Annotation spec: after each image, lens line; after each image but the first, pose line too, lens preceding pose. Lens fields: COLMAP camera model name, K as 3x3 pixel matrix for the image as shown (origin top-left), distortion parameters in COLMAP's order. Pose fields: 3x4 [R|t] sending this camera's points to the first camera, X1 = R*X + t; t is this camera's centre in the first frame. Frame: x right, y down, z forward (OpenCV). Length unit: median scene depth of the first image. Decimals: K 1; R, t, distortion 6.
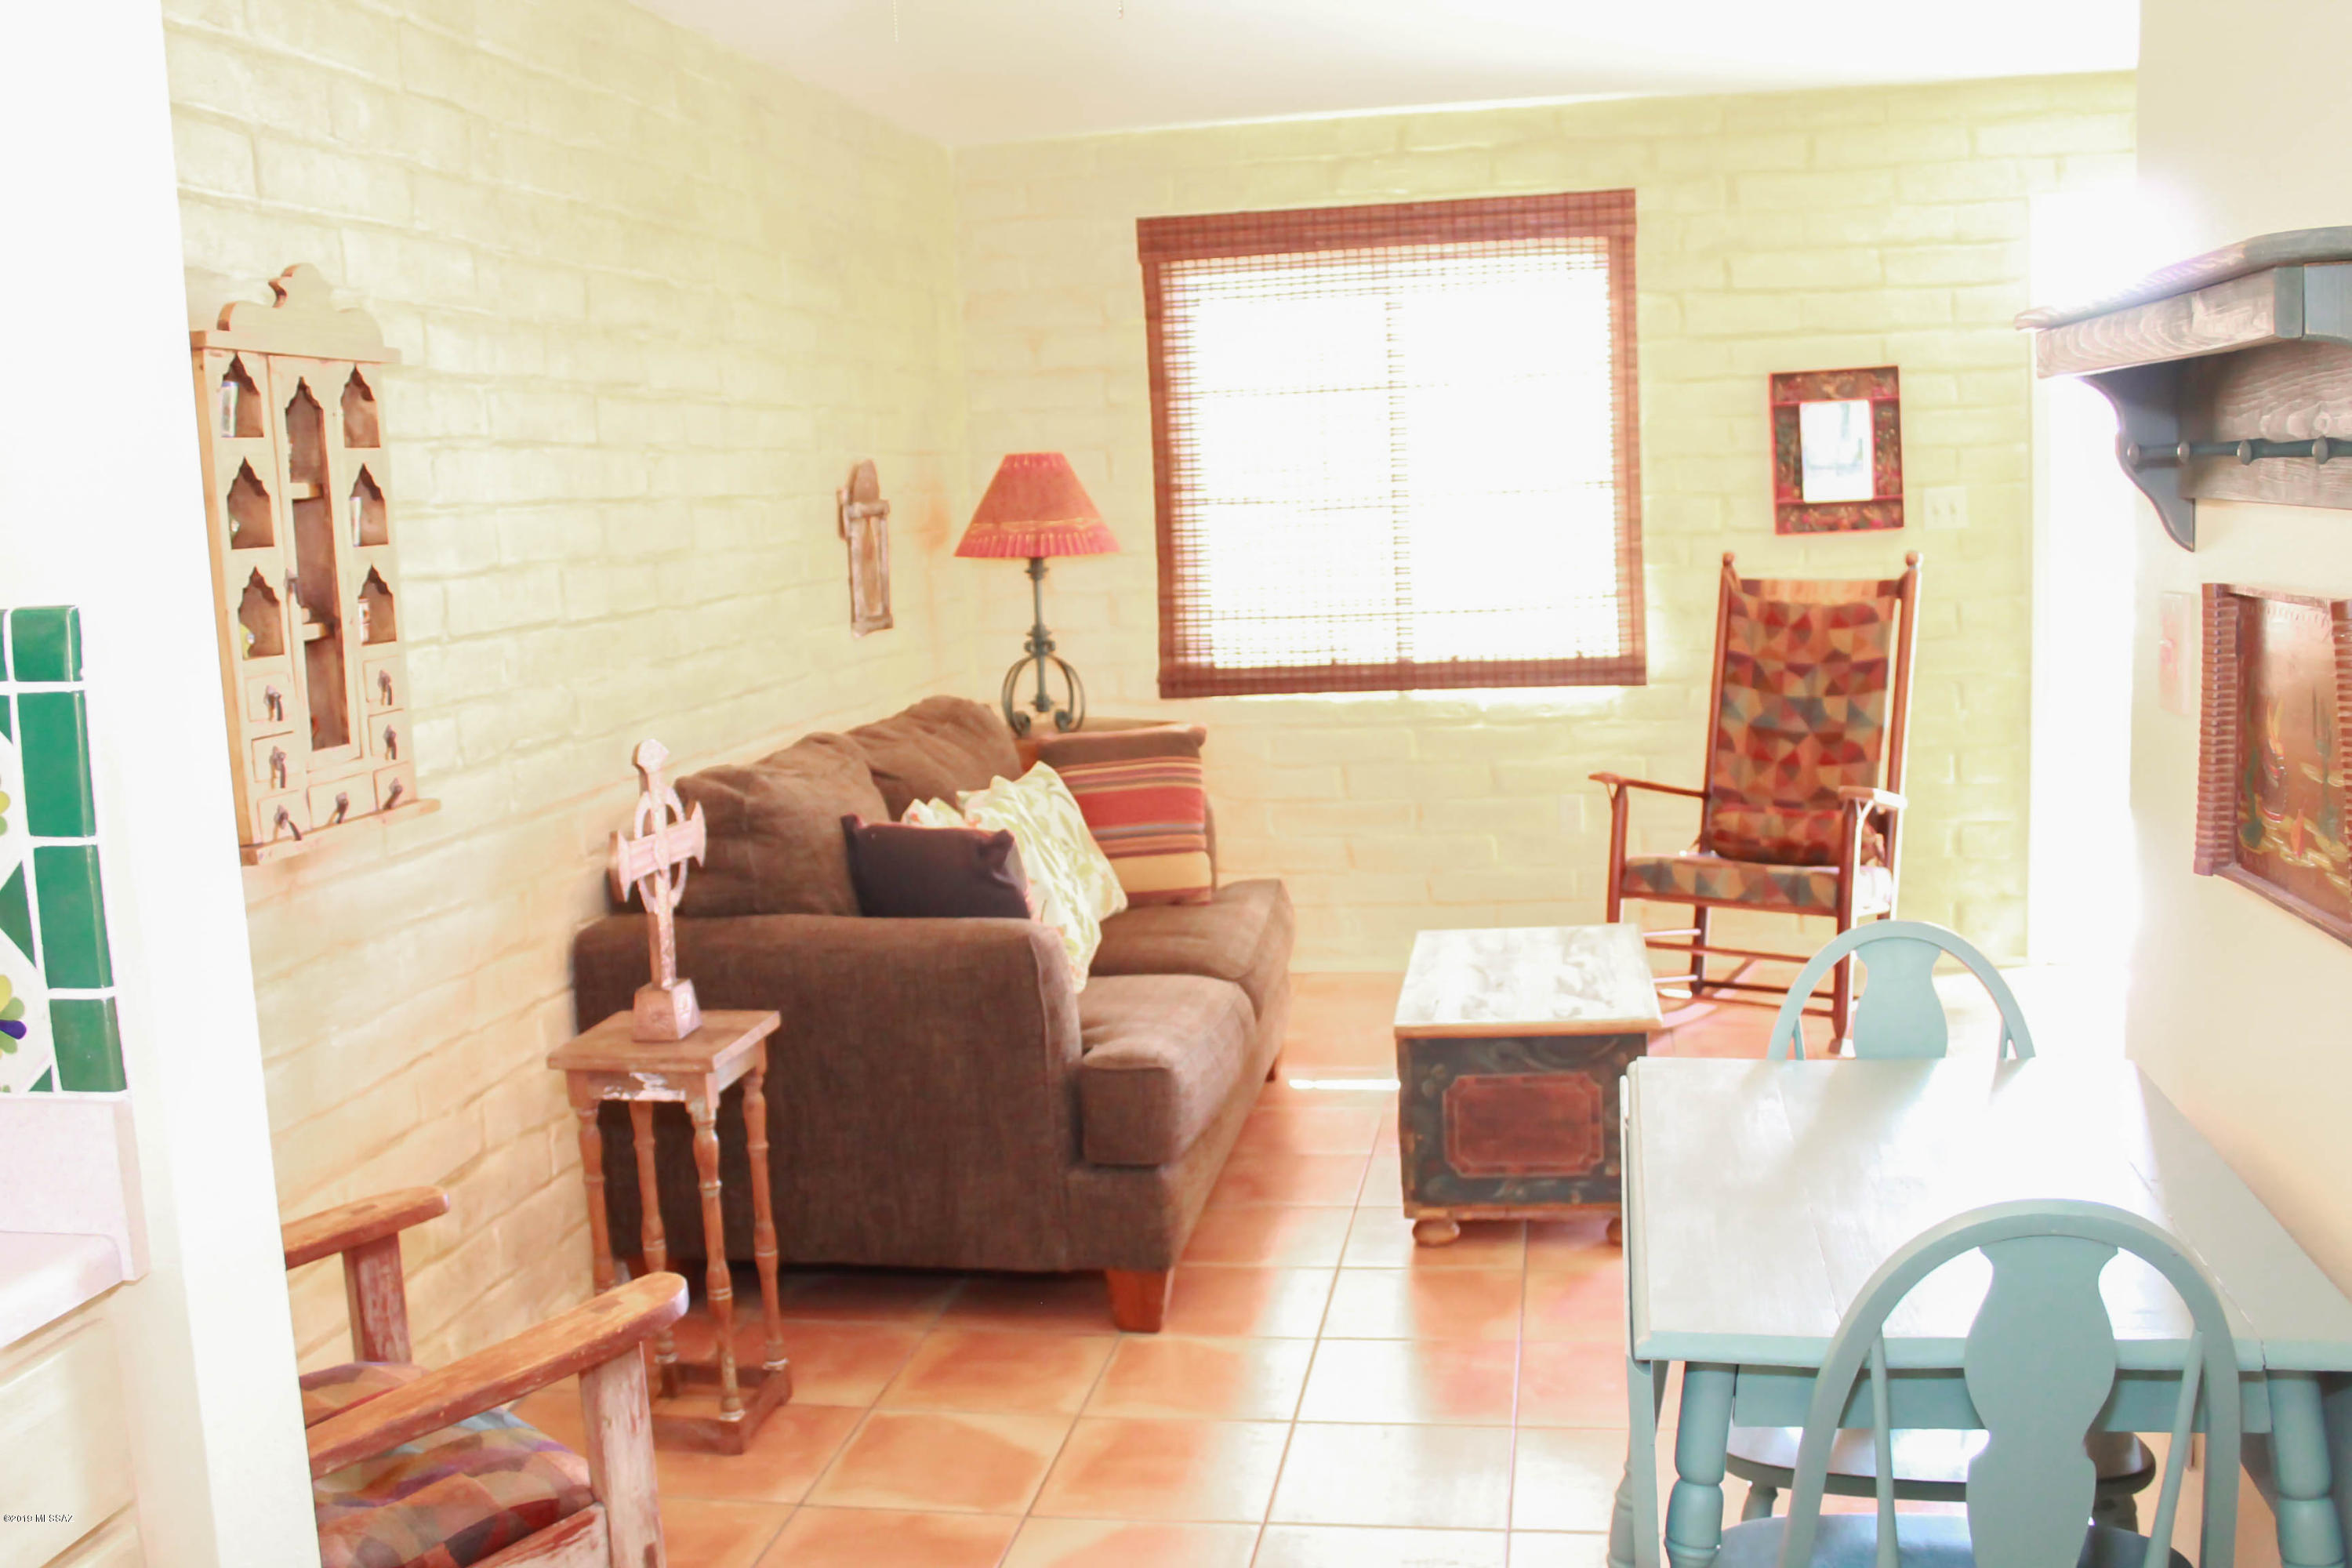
lens RADIAL K [[2206.6, 0, 1178.4], [0, 2206.6, 767.8], [0, 0, 1]] dist [-0.090165, 0.000000]
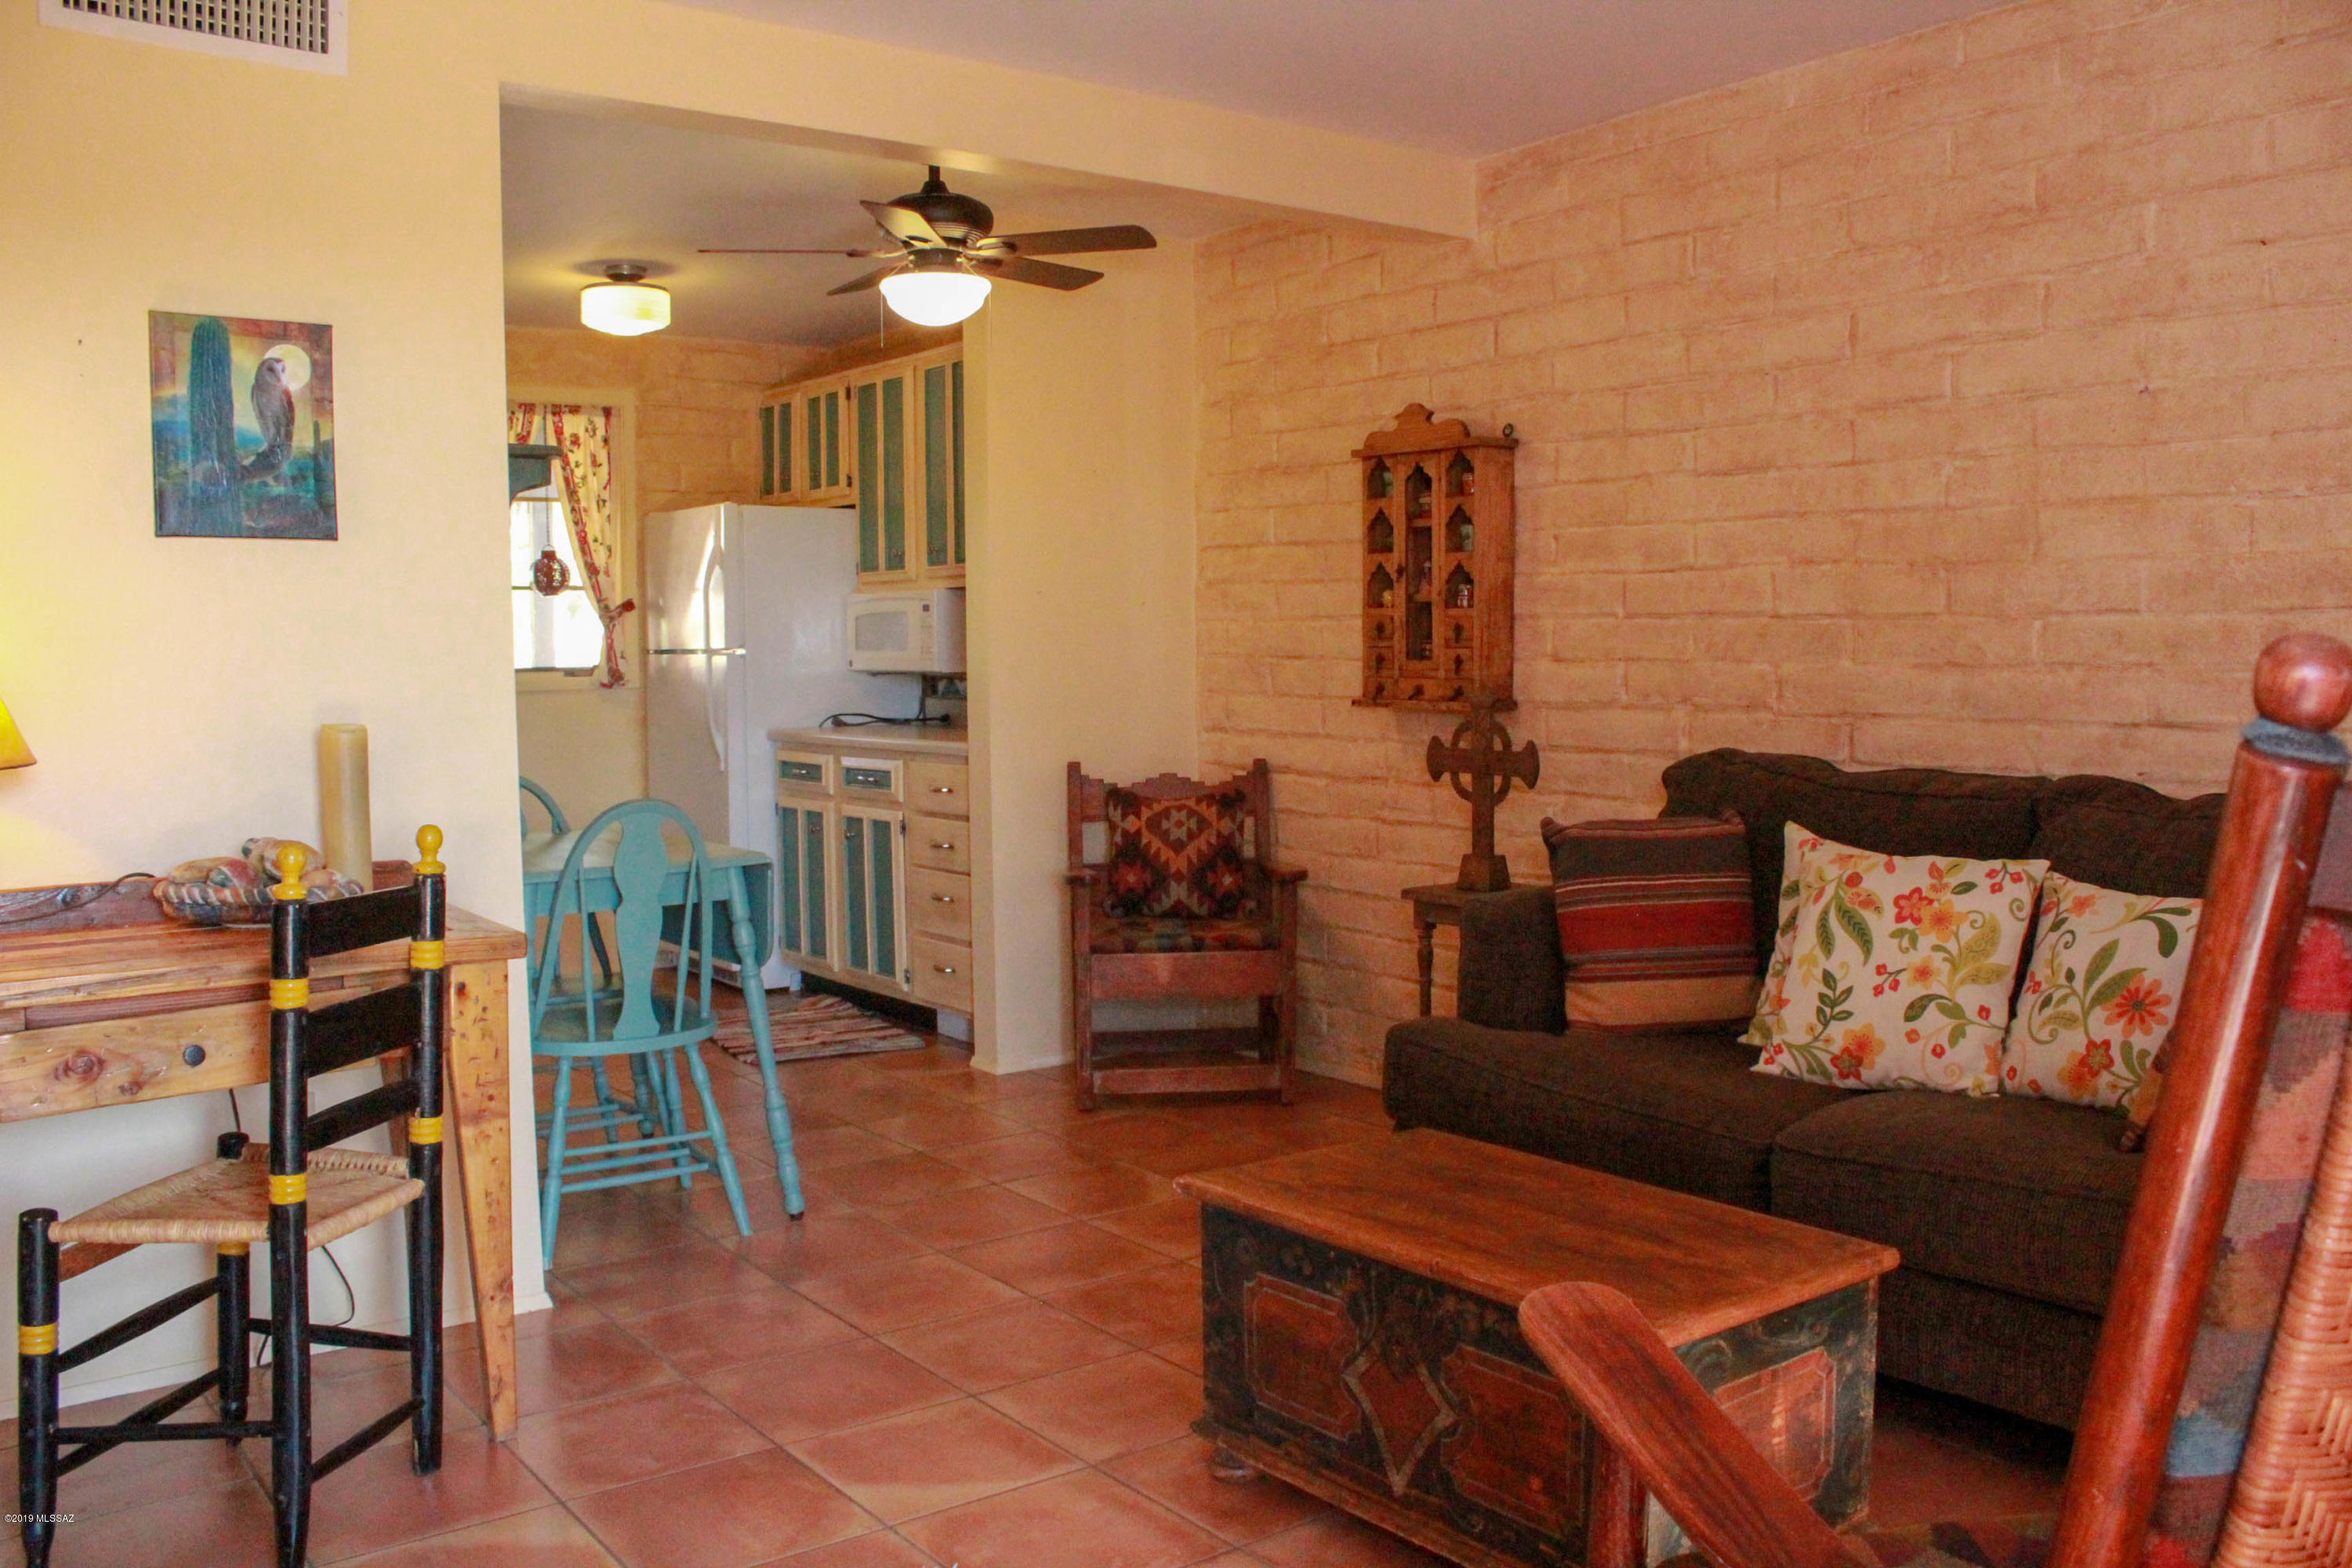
lens RADIAL K [[1944.6, 0, 1190.6], [0, 1944.6, 800.0], [0, 0, 1]] dist [-0.158899, 0.129388]
pose [[-0.676480, 0.109268, -0.728310, 0.486320], [-0.057331, 0.978118, 0.199998, -0.107077], [0.734226, 0.177049, -0.655413, 0.990174]]
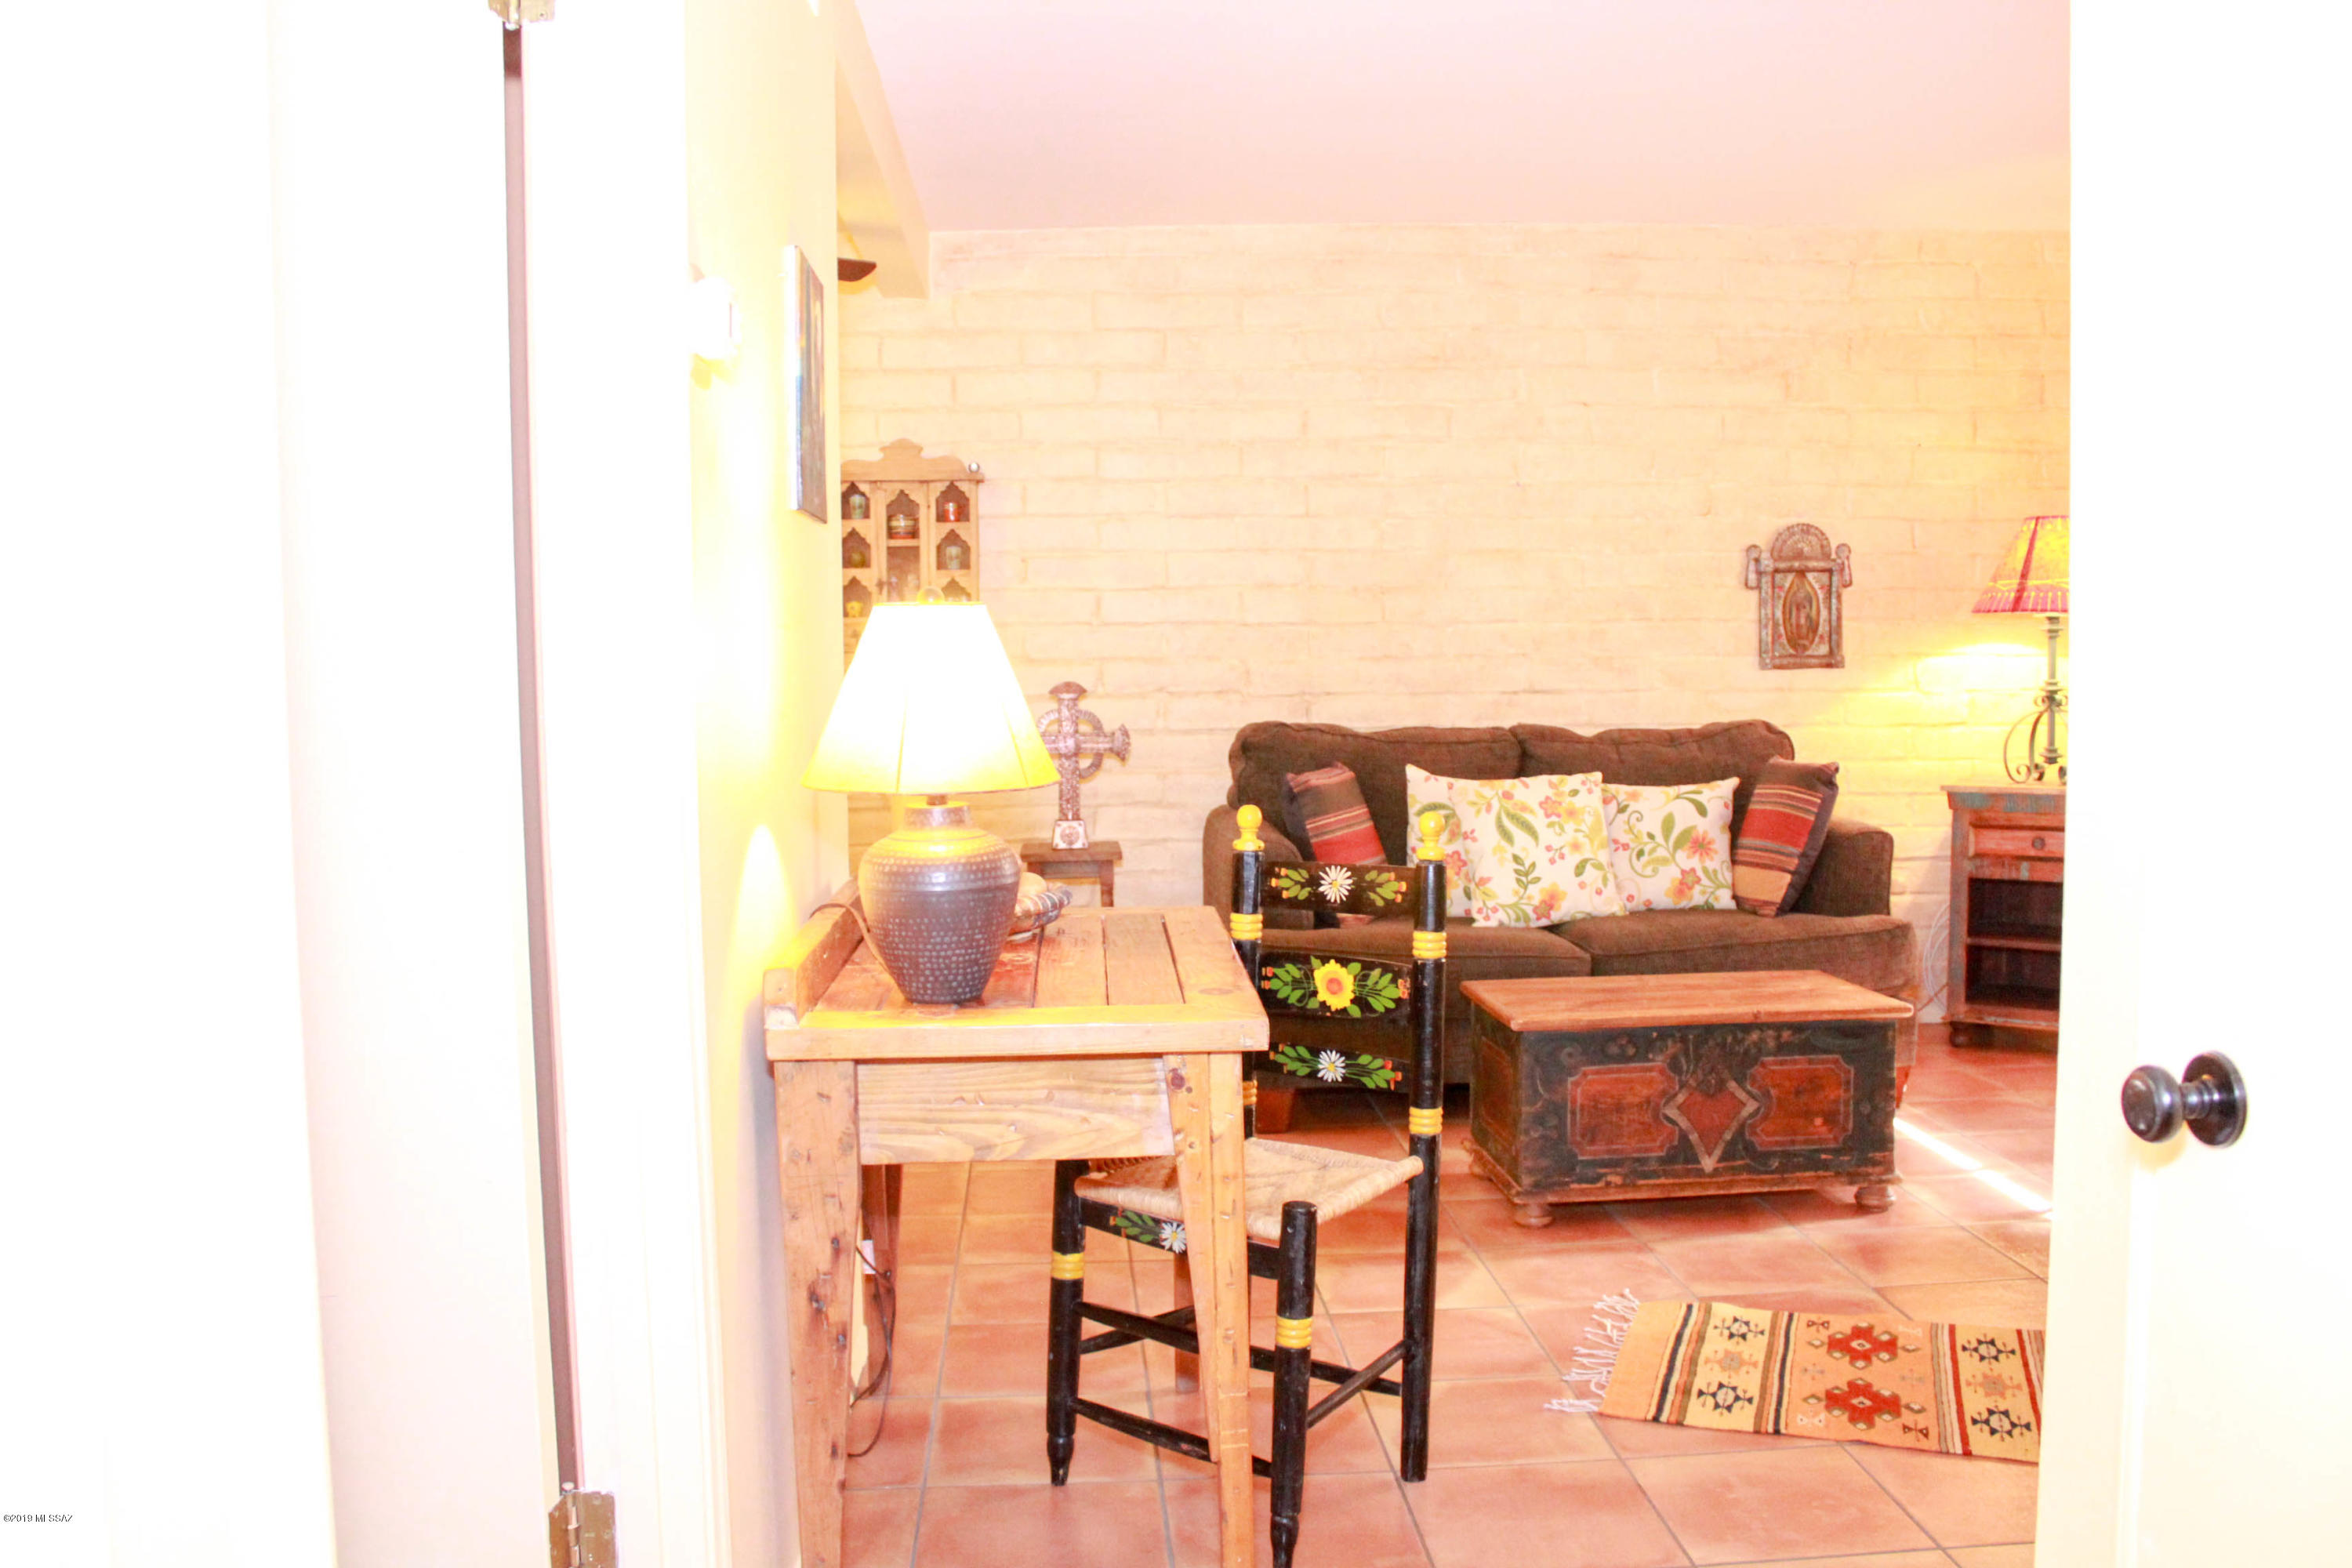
lens RADIAL K [[1944.6, 0, 1188.0], [0, 1944.6, 791.7], [0, 0, 1]] dist [-0.158899, 0.129388]
pose [[0.235826, 0.119395, -0.964433, 0.764006], [-0.124654, 0.987942, 0.091825, -0.047004], [0.963767, 0.098566, 0.247866, 0.407935]]
